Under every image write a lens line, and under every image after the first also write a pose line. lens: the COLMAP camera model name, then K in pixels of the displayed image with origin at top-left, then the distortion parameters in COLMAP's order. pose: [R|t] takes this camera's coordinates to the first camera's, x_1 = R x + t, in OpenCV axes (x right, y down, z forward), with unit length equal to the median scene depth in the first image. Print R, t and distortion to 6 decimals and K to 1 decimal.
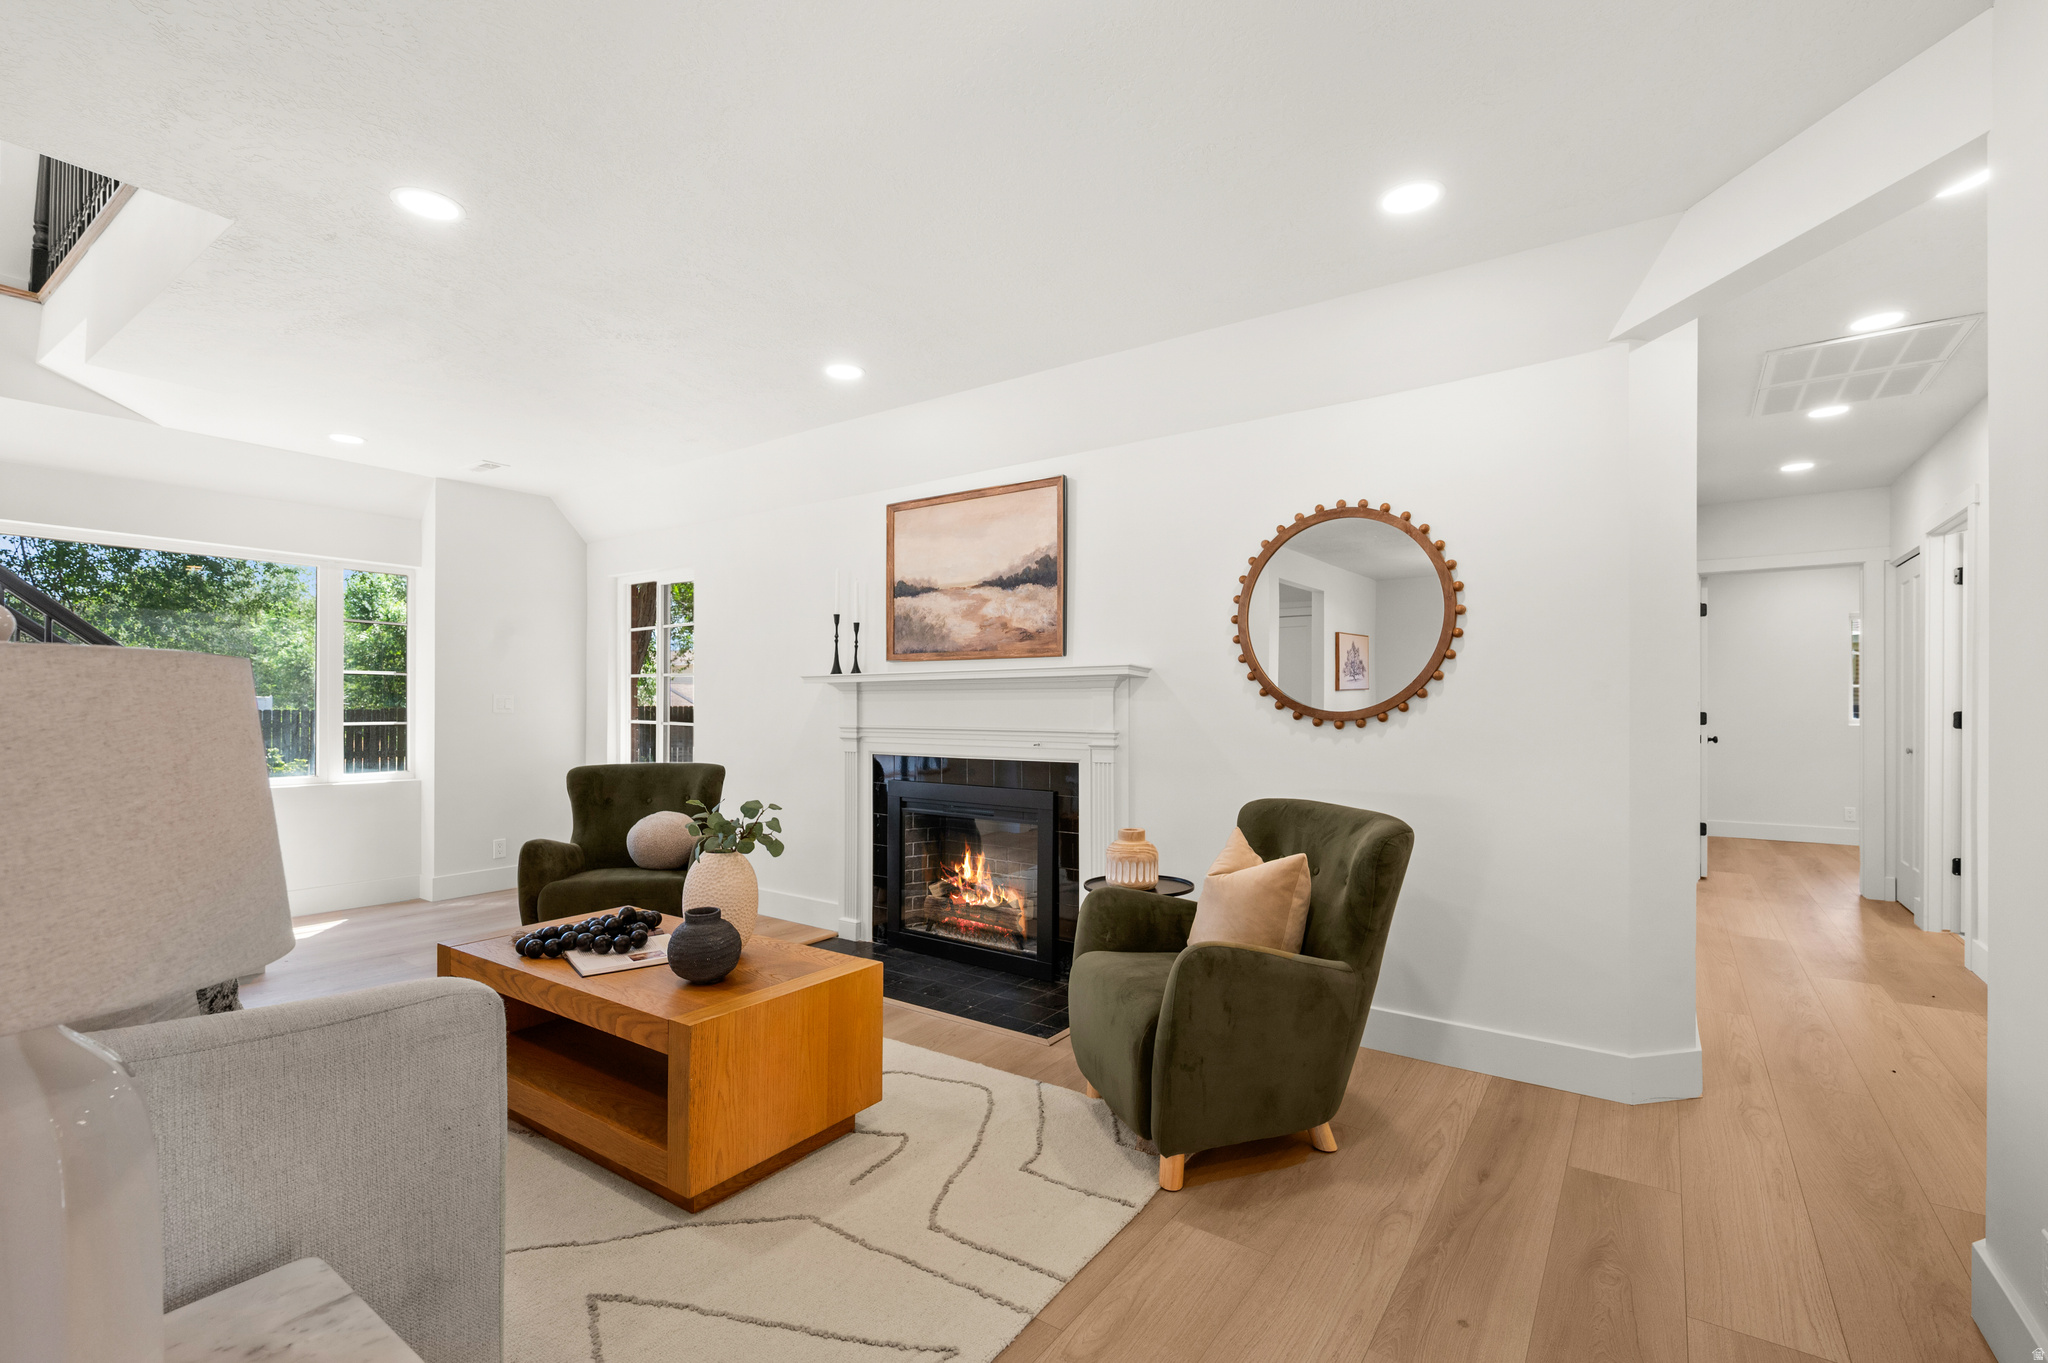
lens RADIAL K [[895.7, 0, 1032.9], [0, 895.7, 703.3], [0, 0, 1]] dist [-0.002539, -0.000006]
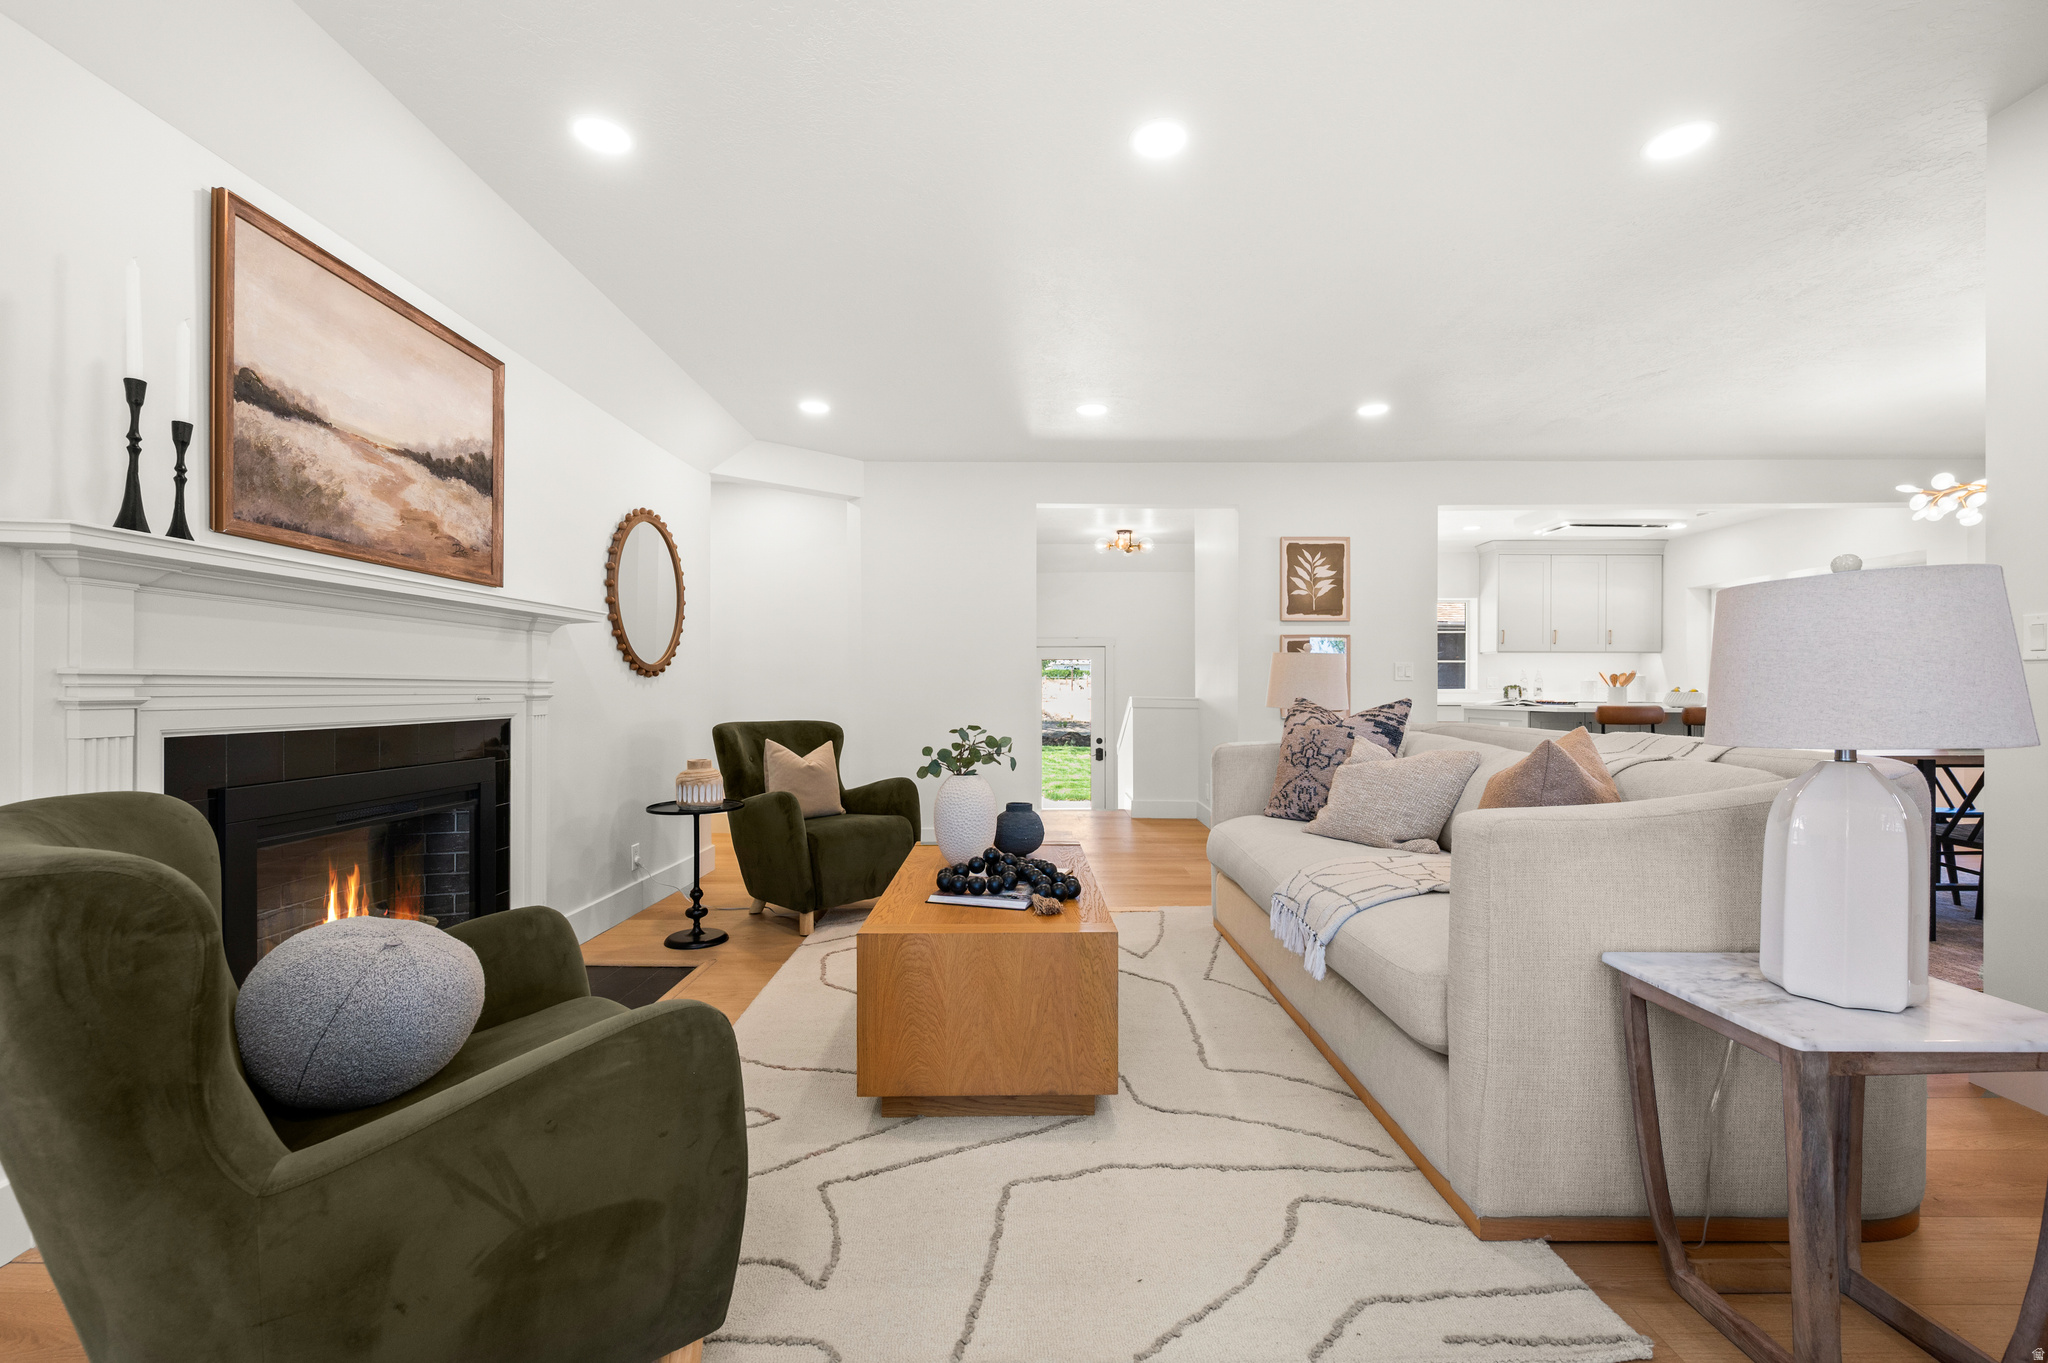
lens RADIAL K [[849.1, 0, 1028.4], [0, 849.1, 694.9], [0, 0, 1]] dist [0.000752, -0.000873]
pose [[-0.564131, -0.003608, 0.825678, -0.845808], [-0.002764, 0.999993, 0.002481, 0.040214], [-0.825681, -0.000883, -0.564137, 1.010060]]
